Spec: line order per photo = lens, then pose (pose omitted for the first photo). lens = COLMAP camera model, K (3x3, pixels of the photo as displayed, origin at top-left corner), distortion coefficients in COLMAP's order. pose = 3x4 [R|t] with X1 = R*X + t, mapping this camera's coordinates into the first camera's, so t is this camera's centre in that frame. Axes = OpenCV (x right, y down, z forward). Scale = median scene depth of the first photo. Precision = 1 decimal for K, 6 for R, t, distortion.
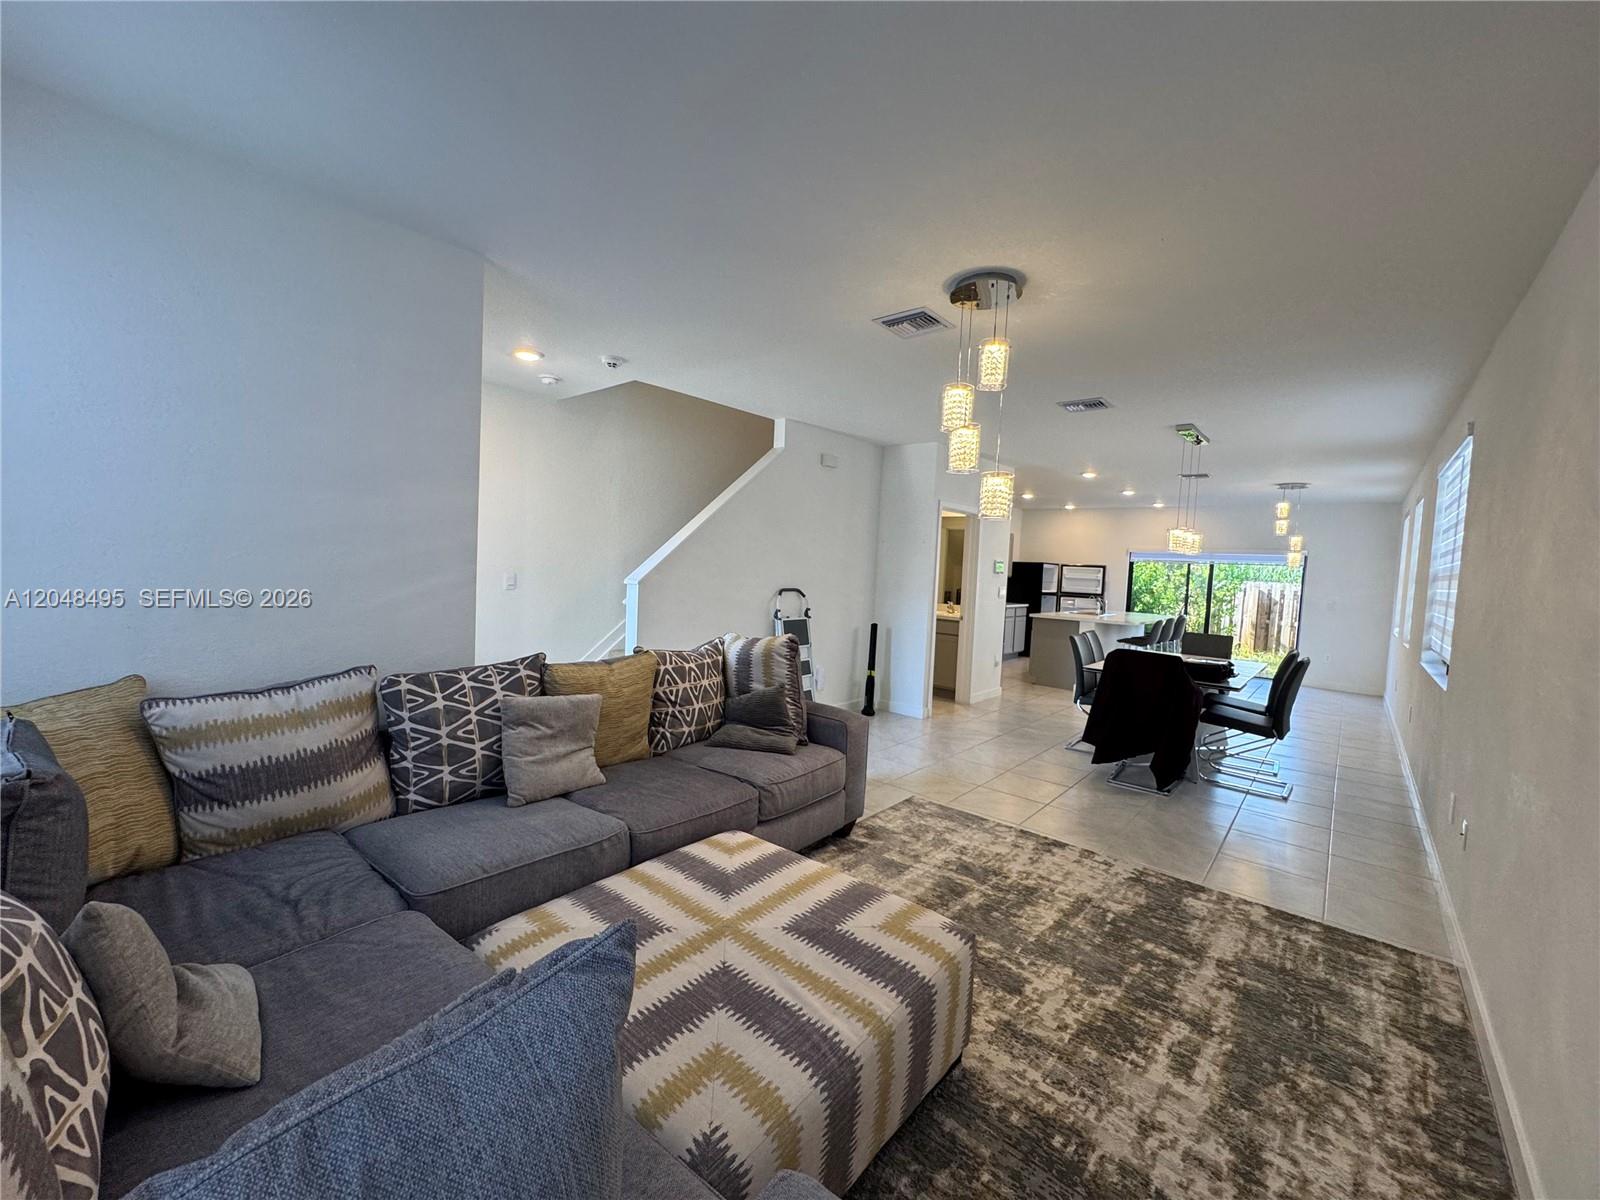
lens RADIAL K [[640.3, 0, 800.0], [0, 640.3, 600.0], [0, 0, 1]] dist [0.000604, -0.000054]
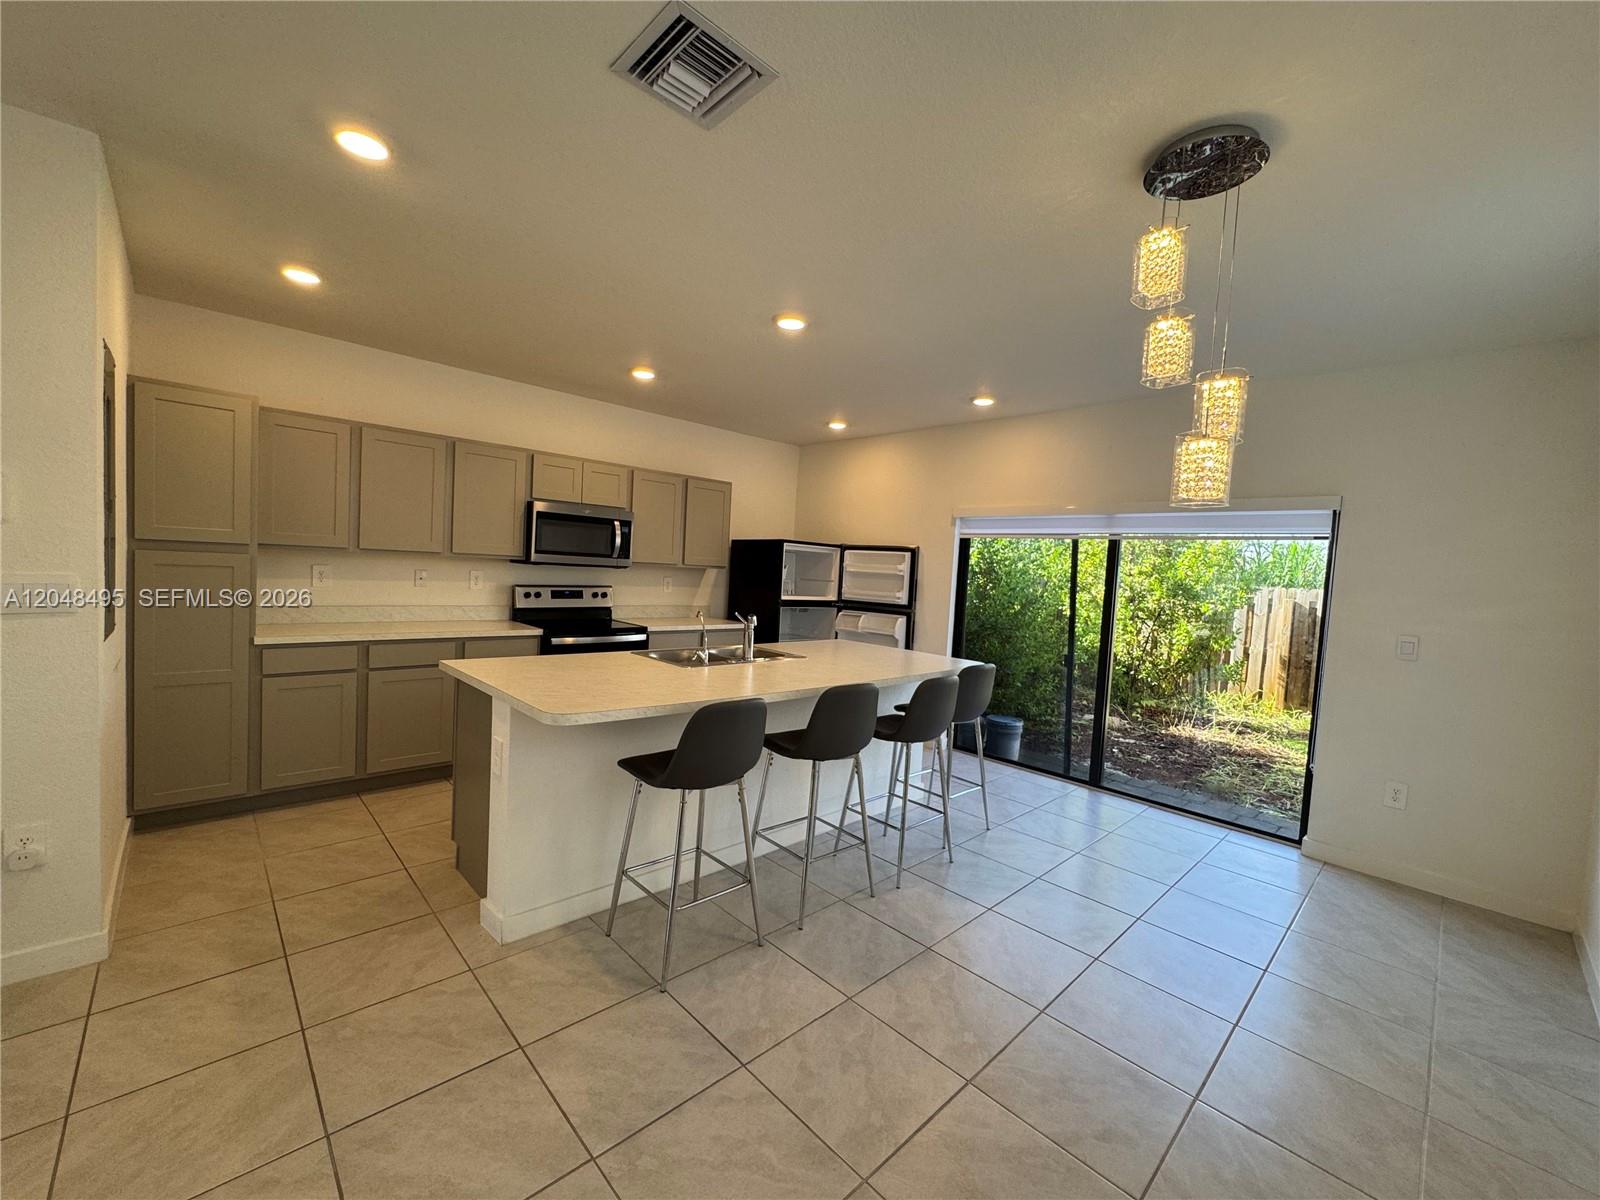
lens RADIAL K [[640.3, 0, 800.0], [0, 640.3, 600.0], [0, 0, 1]] dist [0.000604, -0.000054]
pose [[0.994815, 0.007908, -0.101390, 0.438824], [-0.009113, 0.999893, -0.011423, -0.006976], [0.101289, 0.012287, 0.994781, 0.508858]]
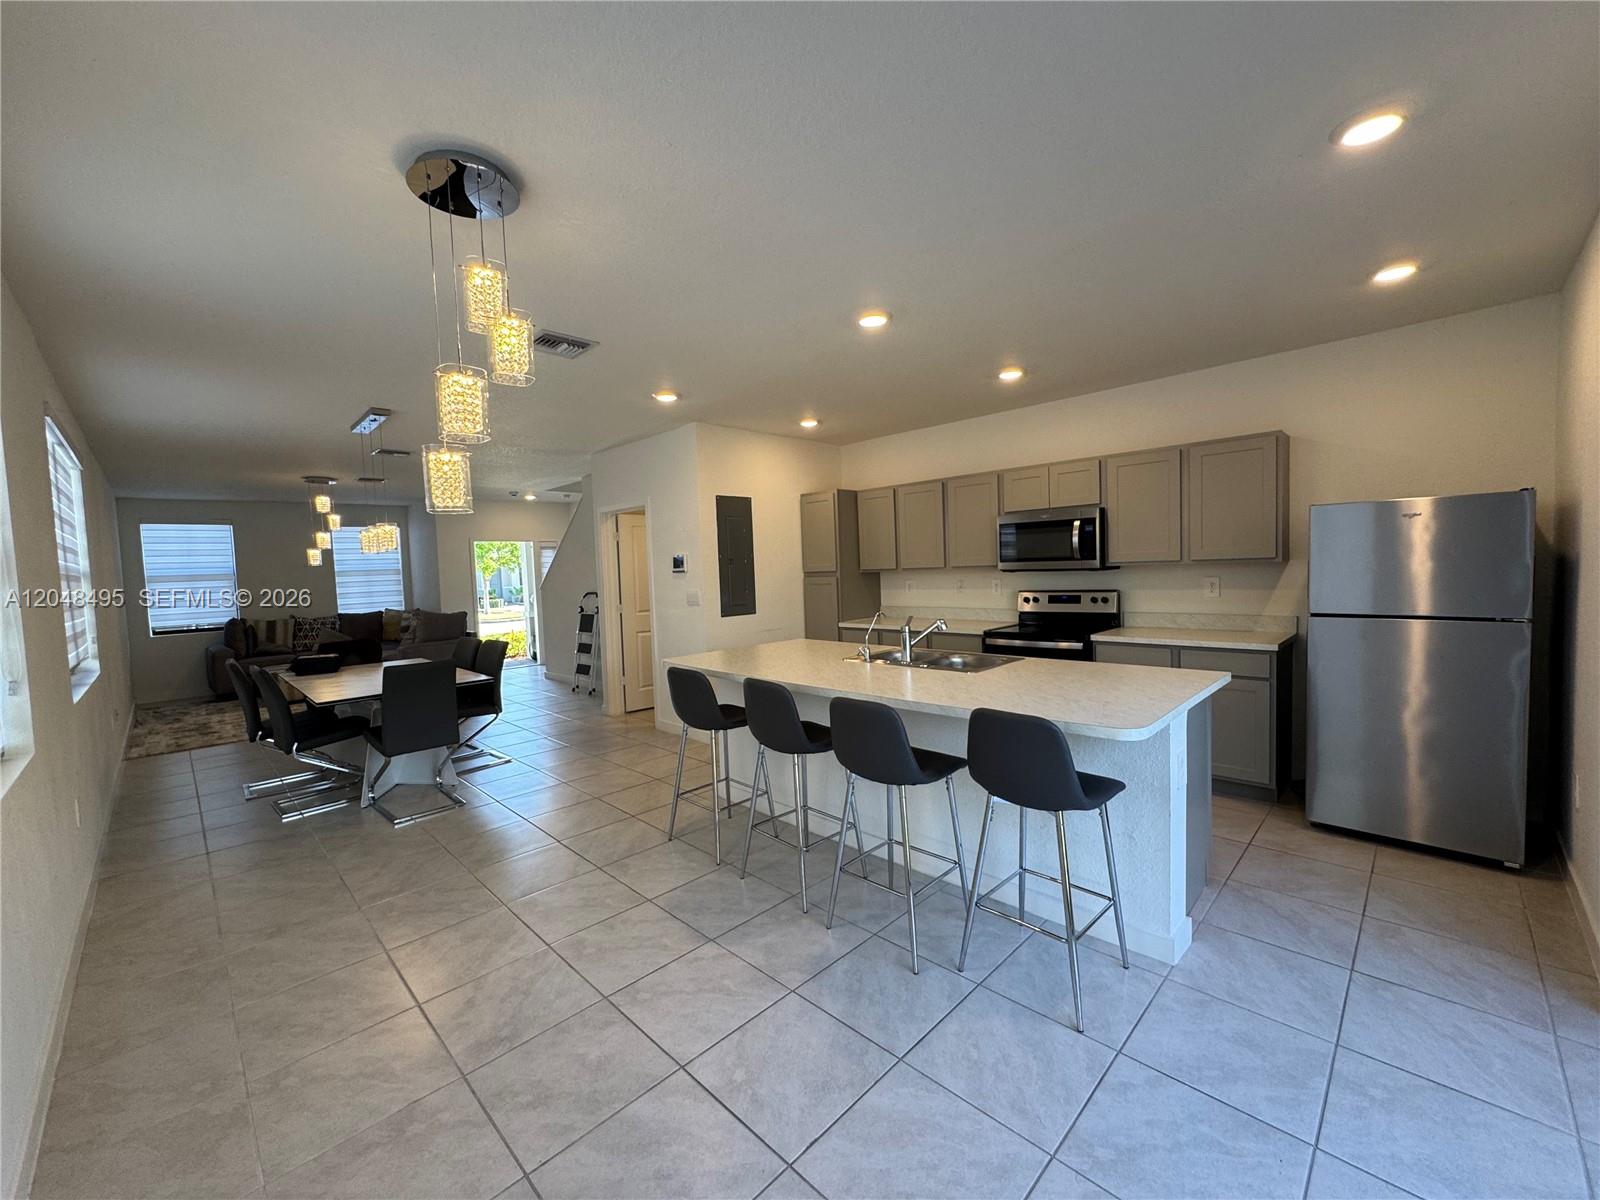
lens RADIAL K [[640.3, 0, 800.0], [0, 640.3, 600.0], [0, 0, 1]] dist [0.000604, -0.000054]
pose [[-0.080167, 0.005670, -0.996765, 0.904083], [-0.024334, 0.999675, 0.007644, -0.017957], [0.996484, 0.024868, -0.080003, 1.023673]]
